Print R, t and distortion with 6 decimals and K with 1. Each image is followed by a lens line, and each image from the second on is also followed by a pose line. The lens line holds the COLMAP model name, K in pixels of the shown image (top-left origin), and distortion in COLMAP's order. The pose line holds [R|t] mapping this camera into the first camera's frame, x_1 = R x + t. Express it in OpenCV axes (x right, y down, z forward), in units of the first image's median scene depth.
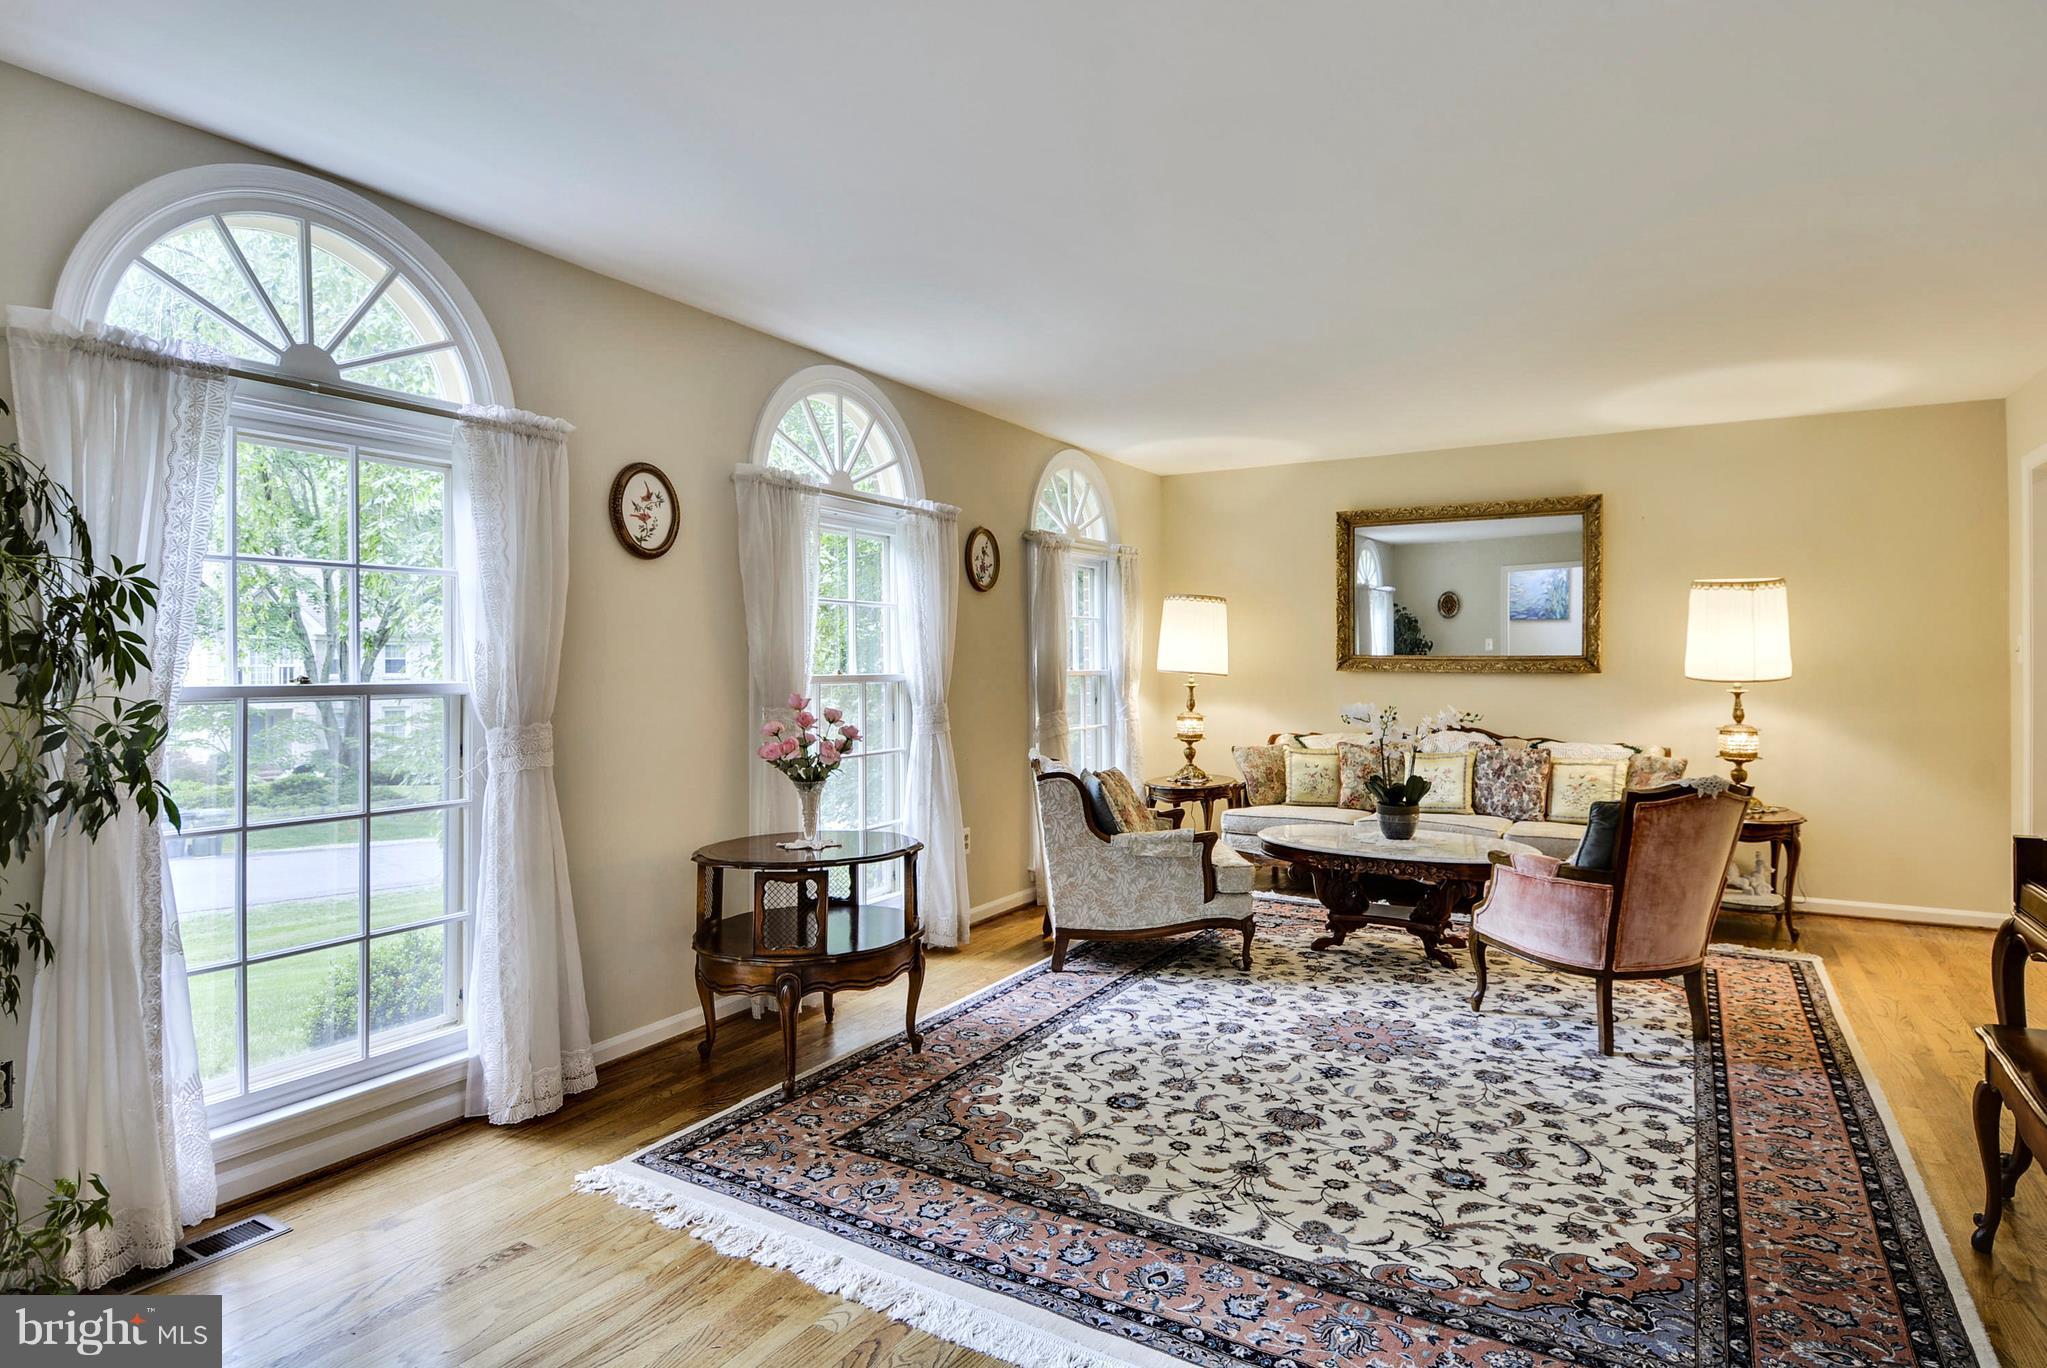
lens RADIAL K [[1073.3, 0, 1062.4], [0, 1073.3, 657.0], [0, 0, 1]] dist [0.048164, -0.051218]
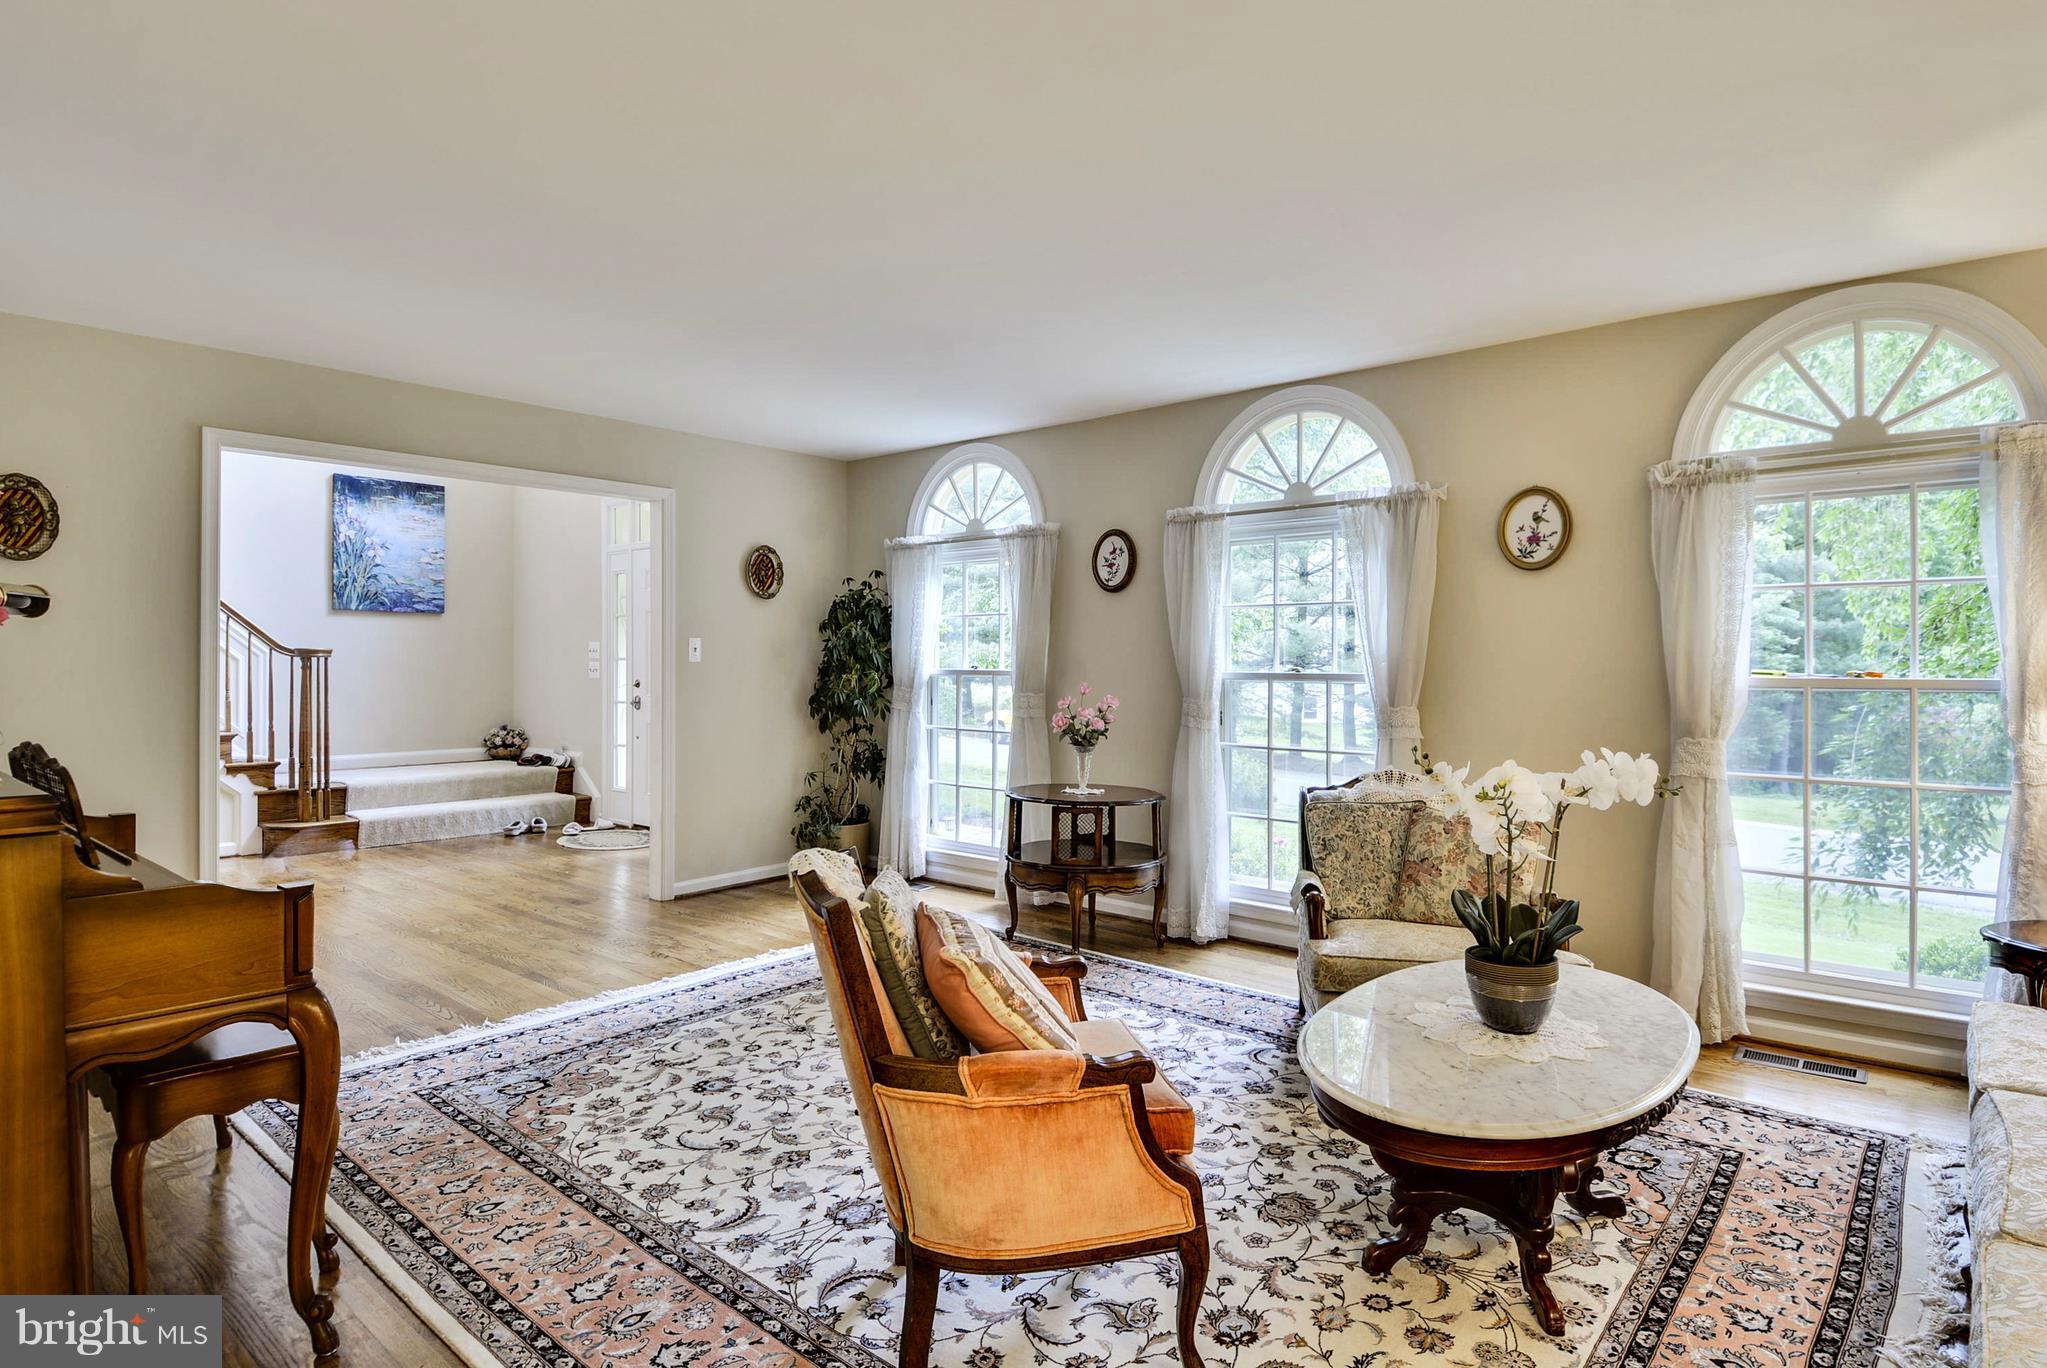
lens RADIAL K [[1073.3, 0, 1062.4], [0, 1073.3, 657.0], [0, 0, 1]] dist [0.048164, -0.051218]
pose [[-0.175441, -0.000952, -0.984490, 1.475893], [0.002397, 0.999996, -0.001394, 0.003067], [0.984487, -0.002604, -0.175438, 1.580913]]
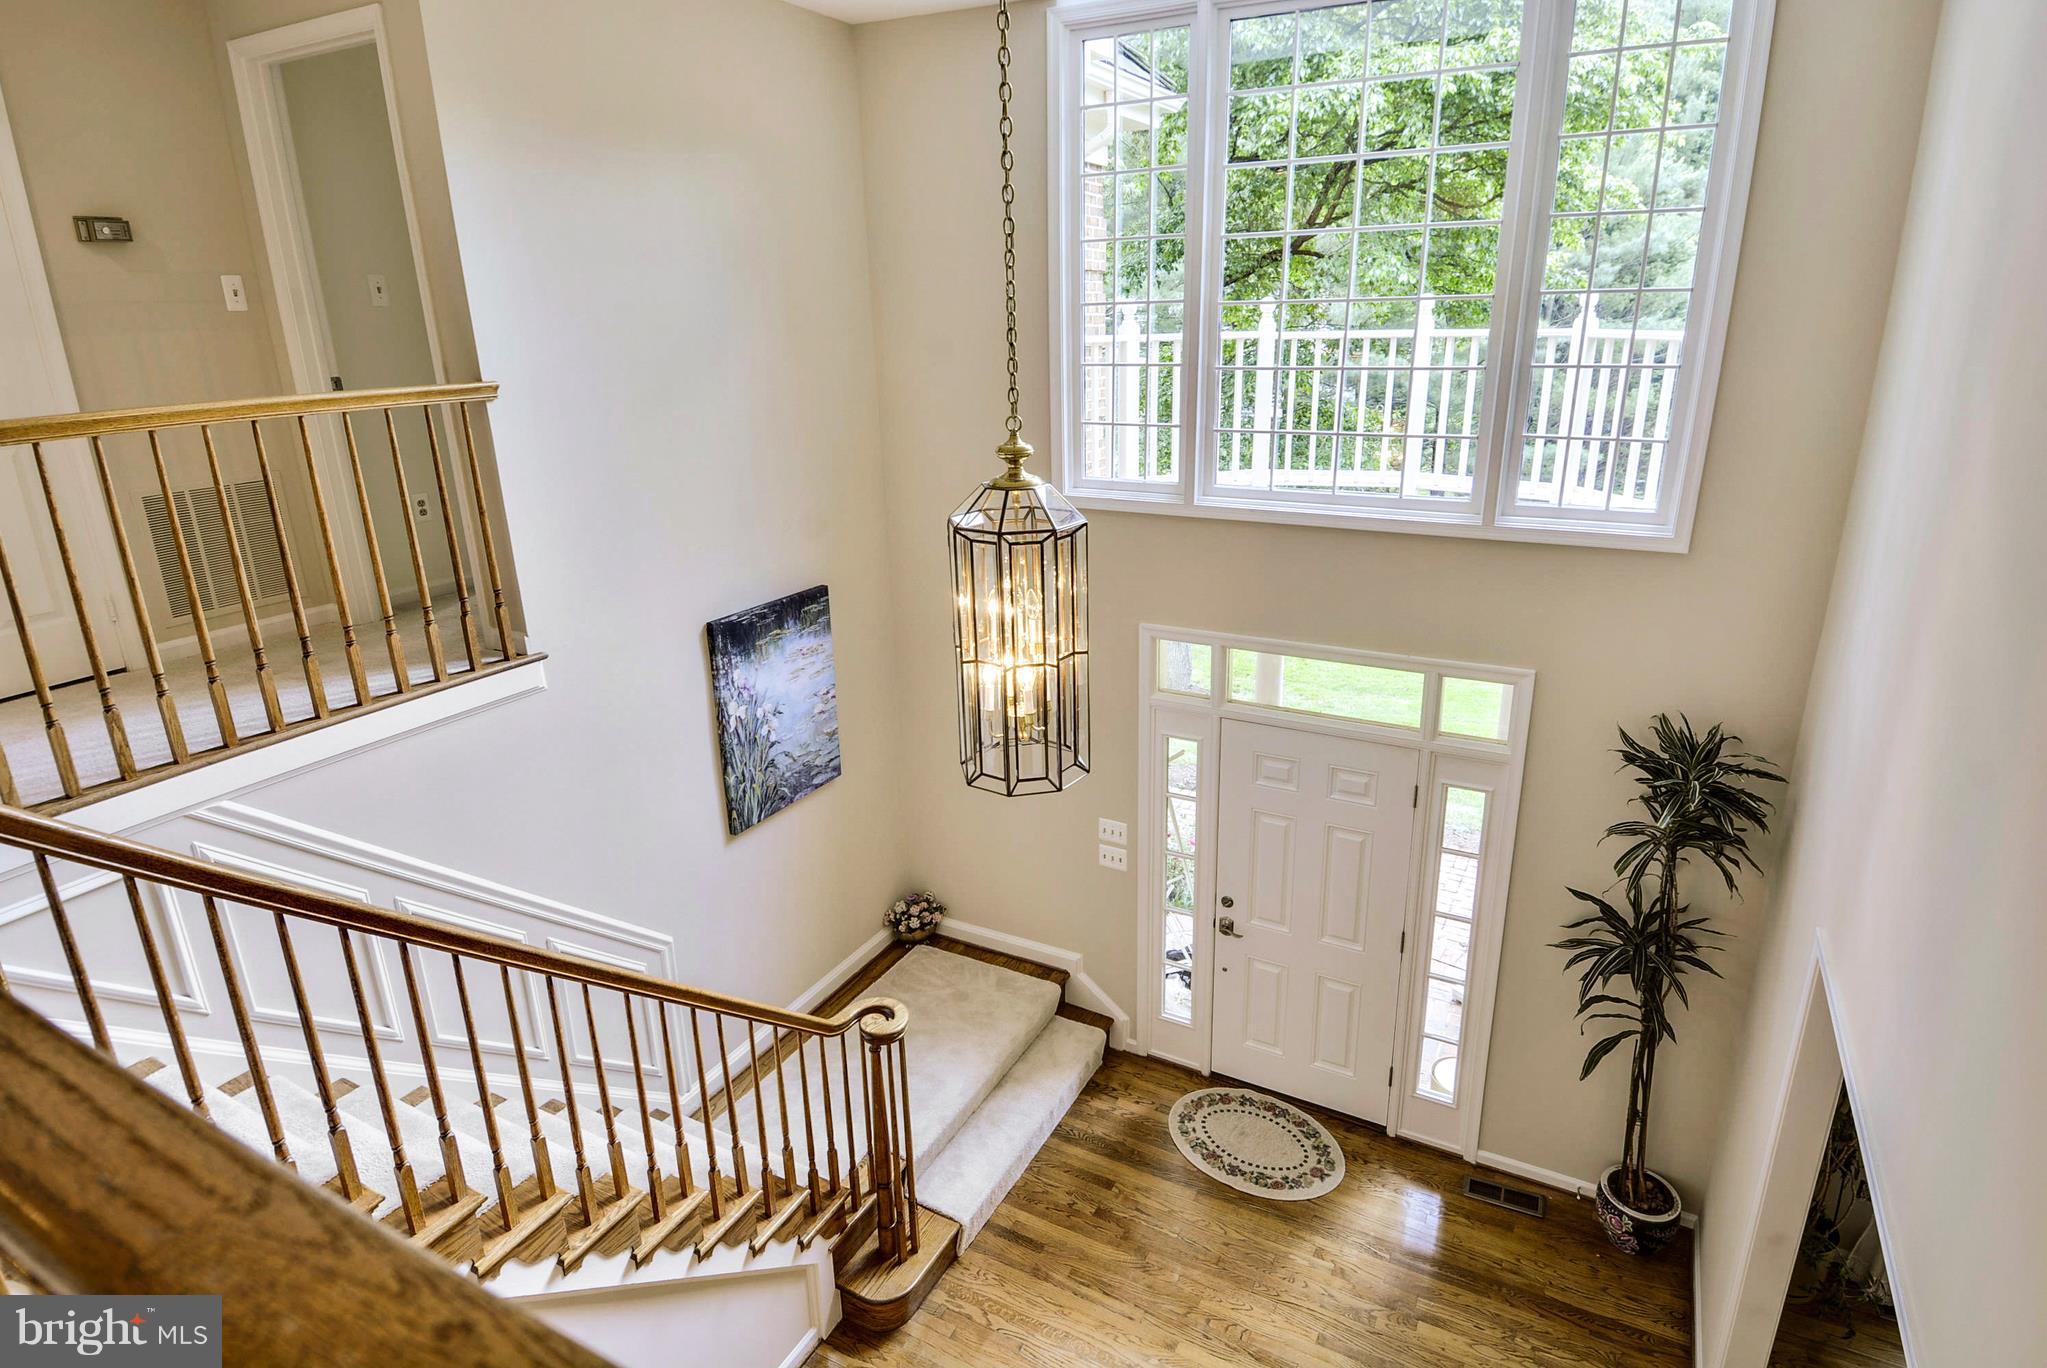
lens RADIAL K [[1073.3, 0, 1062.4], [0, 1073.3, 657.0], [0, 0, 1]] dist [0.048164, -0.051218]
pose [[0.034844, 0.305590, -0.951526, 0.513316], [0.017201, 0.951779, 0.306301, -1.018915], [0.999245, -0.027040, 0.027907, -0.492737]]
